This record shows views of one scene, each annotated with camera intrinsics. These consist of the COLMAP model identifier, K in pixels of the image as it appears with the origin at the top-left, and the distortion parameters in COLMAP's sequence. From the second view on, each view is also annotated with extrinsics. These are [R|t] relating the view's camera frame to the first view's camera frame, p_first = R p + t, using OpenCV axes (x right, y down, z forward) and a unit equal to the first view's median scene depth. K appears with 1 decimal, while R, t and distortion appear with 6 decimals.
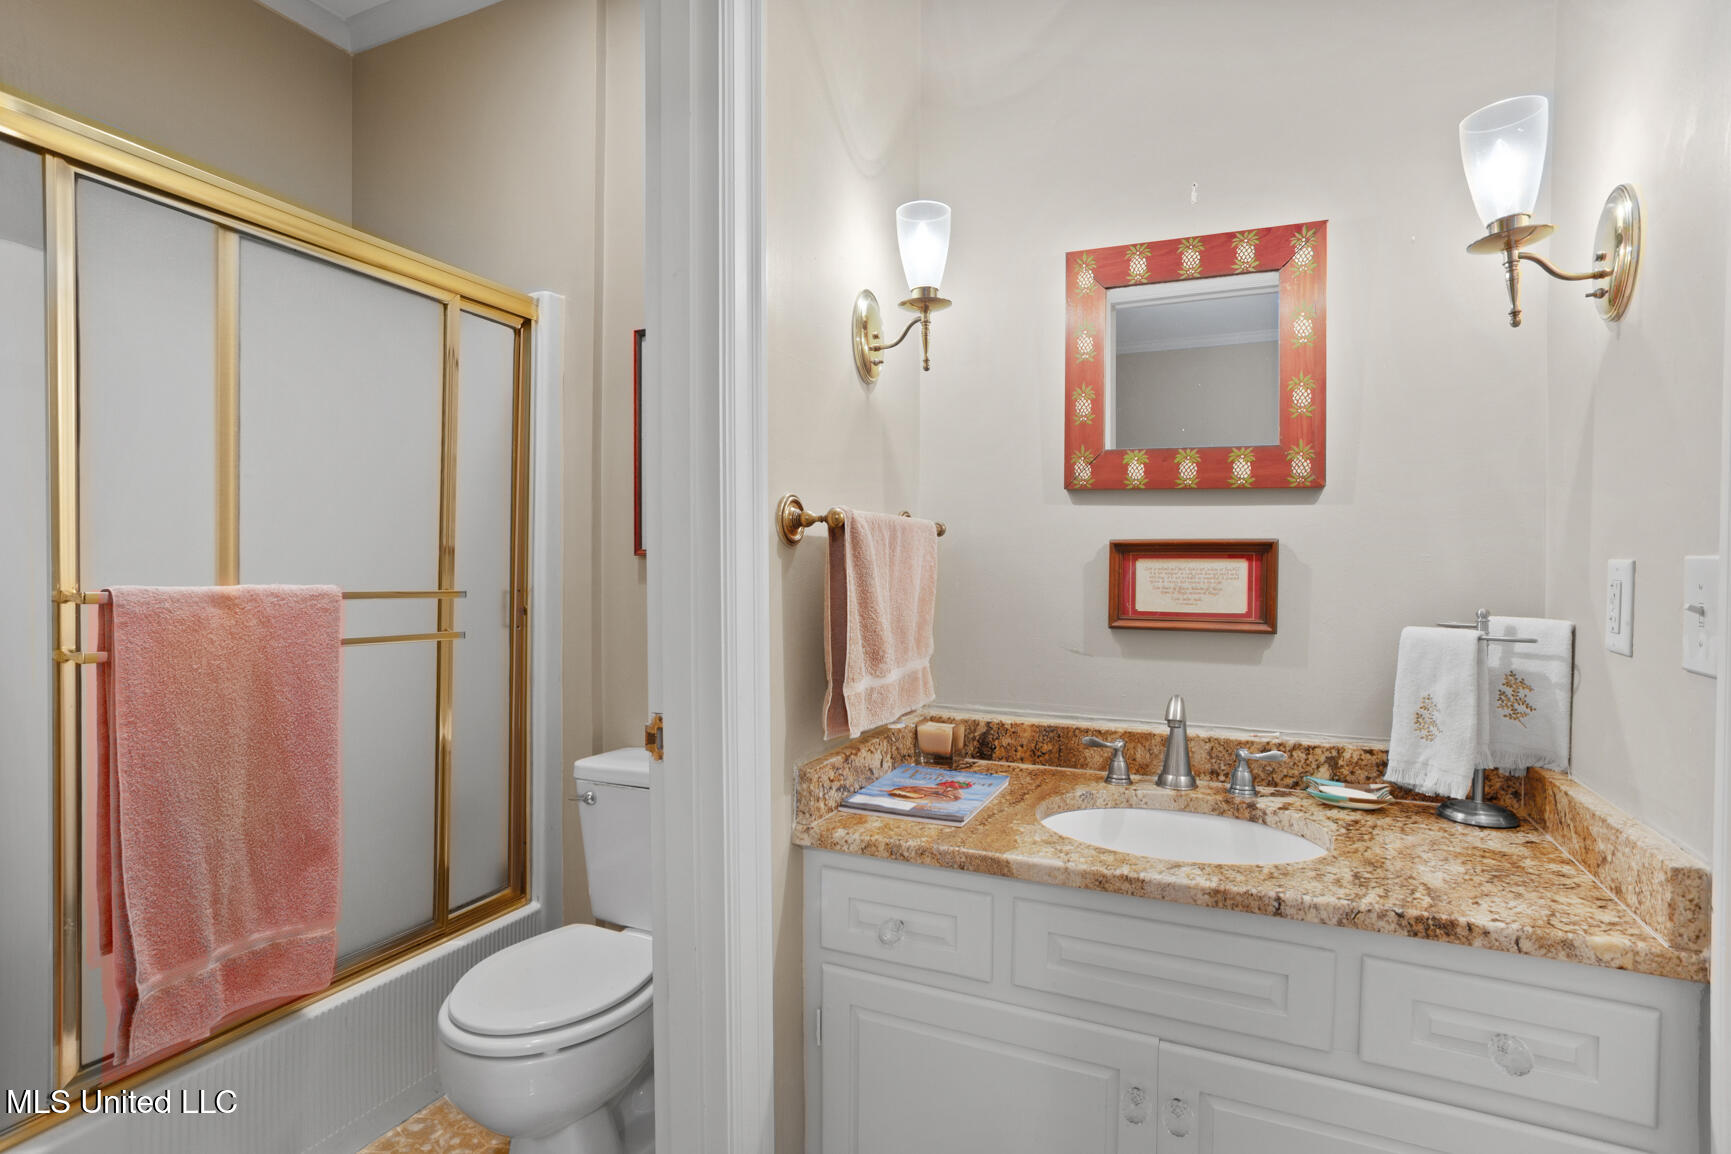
lens RADIAL K [[838.0, 0, 865.5], [0, 838.0, 577.0], [0, 0, 1]] dist [0.000381, 0.000260]
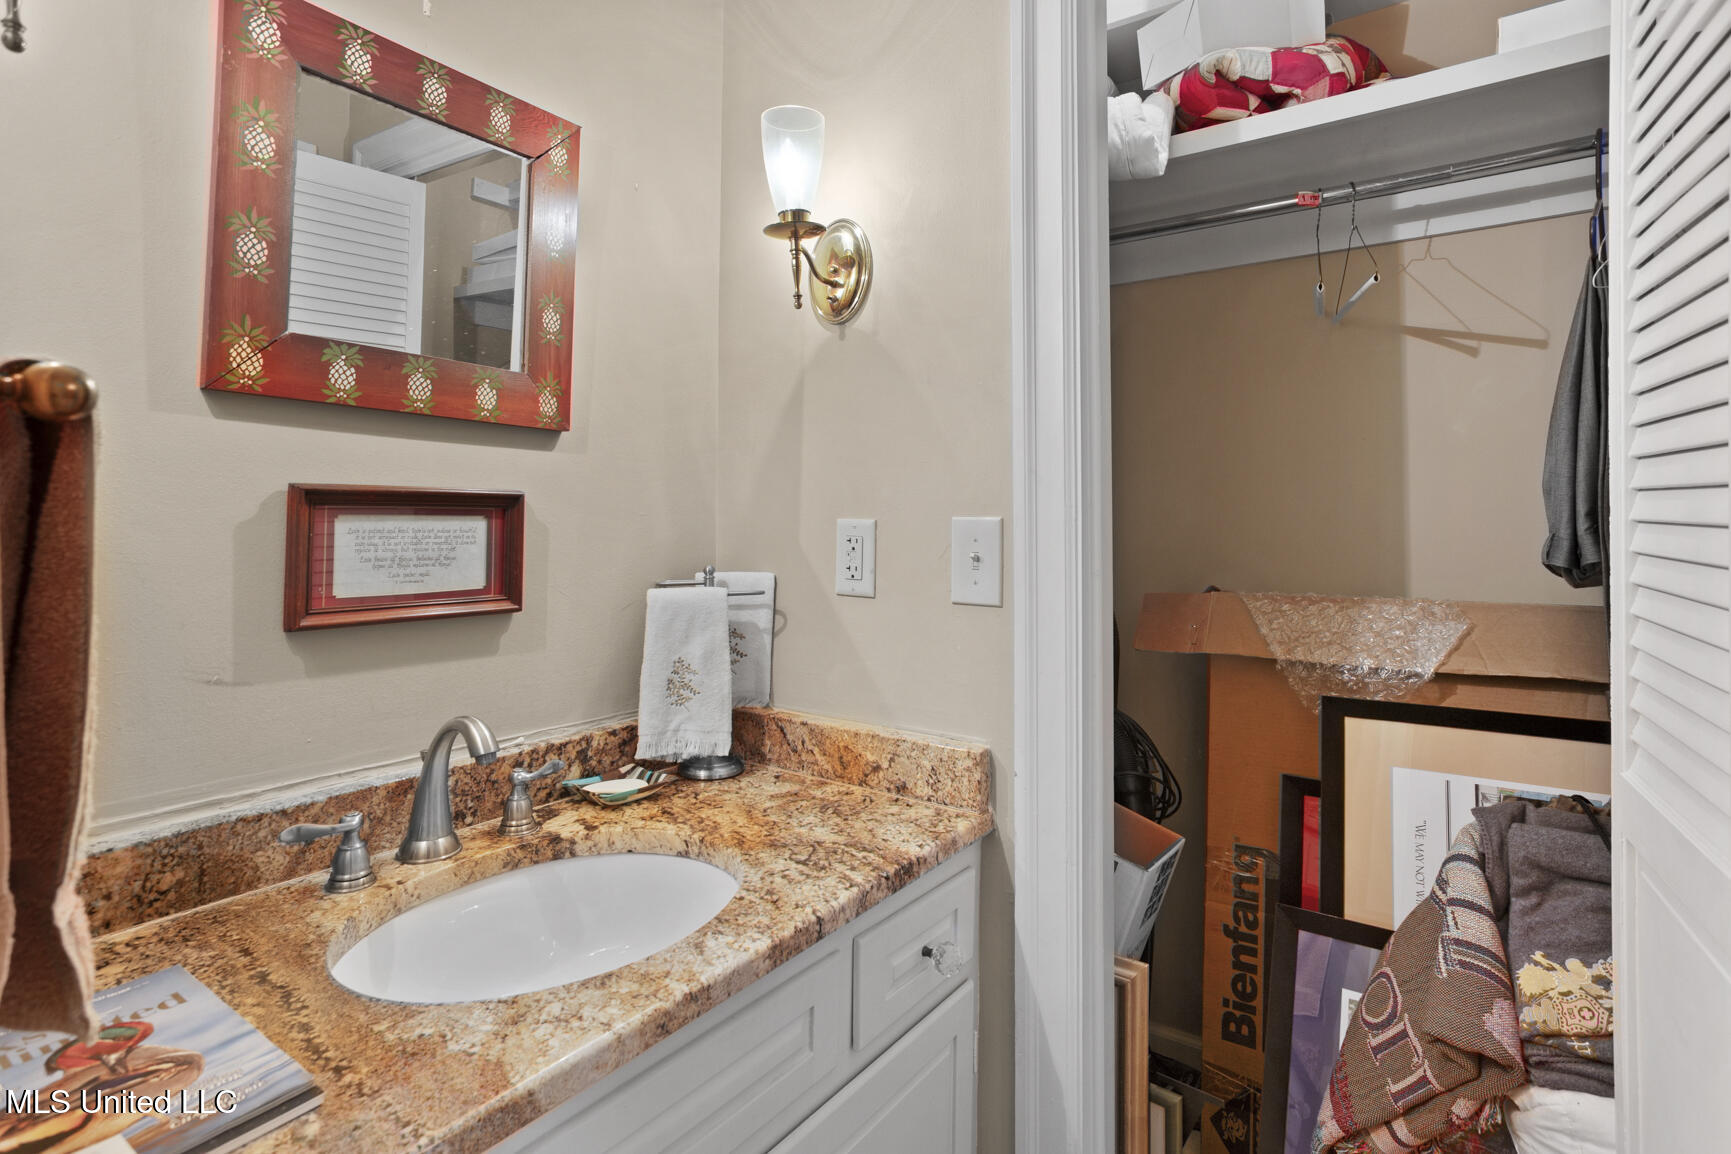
lens RADIAL K [[882.3, 0, 868.9], [0, 882.3, 488.2], [0, 0, 1]] dist [-0.044711, 0.023015]
pose [[0.194658, 0.032850, 0.980321, -0.279670], [0.013119, 0.999262, -0.036090, -0.015411], [-0.980783, 0.019886, 0.194083, 0.564925]]
